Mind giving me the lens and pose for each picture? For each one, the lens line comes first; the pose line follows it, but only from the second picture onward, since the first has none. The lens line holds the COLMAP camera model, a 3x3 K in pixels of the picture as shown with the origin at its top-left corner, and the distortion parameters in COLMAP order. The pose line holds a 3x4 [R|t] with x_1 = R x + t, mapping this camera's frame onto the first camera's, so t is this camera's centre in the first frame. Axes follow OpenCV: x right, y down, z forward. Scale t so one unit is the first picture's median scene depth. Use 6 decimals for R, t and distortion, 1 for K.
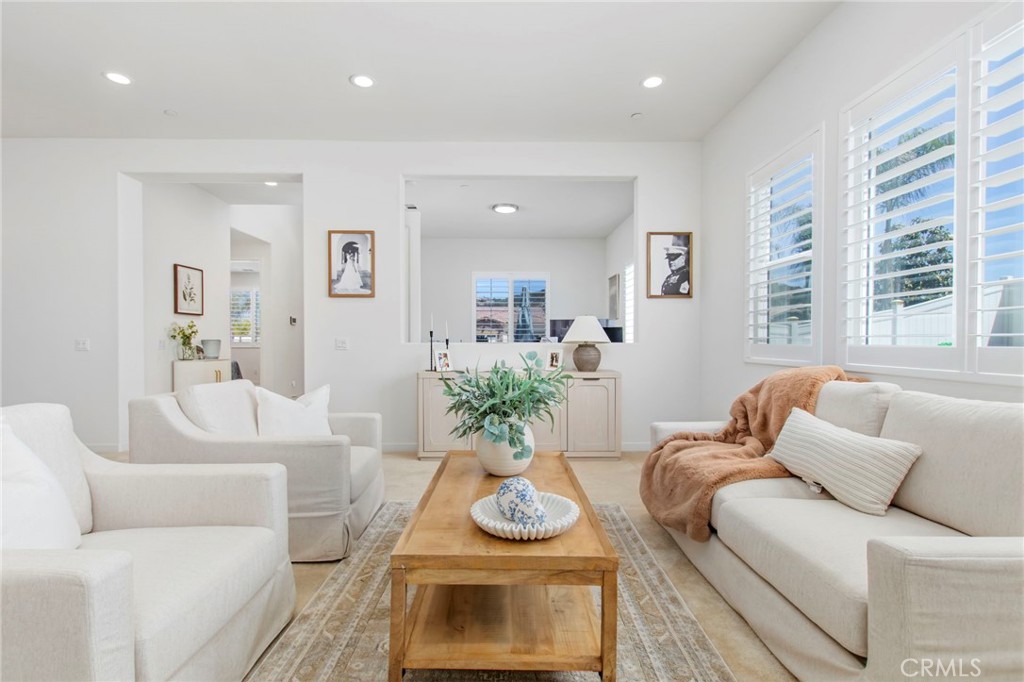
lens RADIAL K [[470.1, 0, 512.0], [0, 470.1, 341.0], [0, 0, 1]] dist [0.001566, 0.000098]
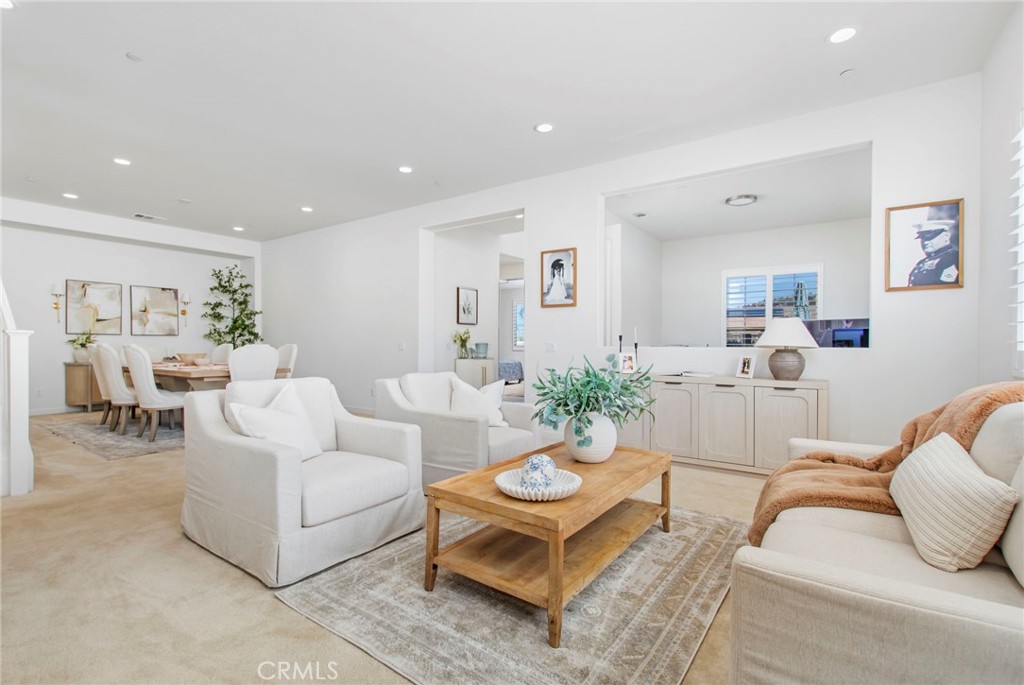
lens RADIAL K [[483.0, 0, 512.0], [0, 483.0, 342.5], [0, 0, 1]] dist [0.000238, -0.000611]
pose [[0.803970, 0.000900, -0.594669, 0.276357], [-0.004065, 0.999984, -0.003982, 0.000287], [0.594655, 0.005619, 0.803961, -0.027293]]
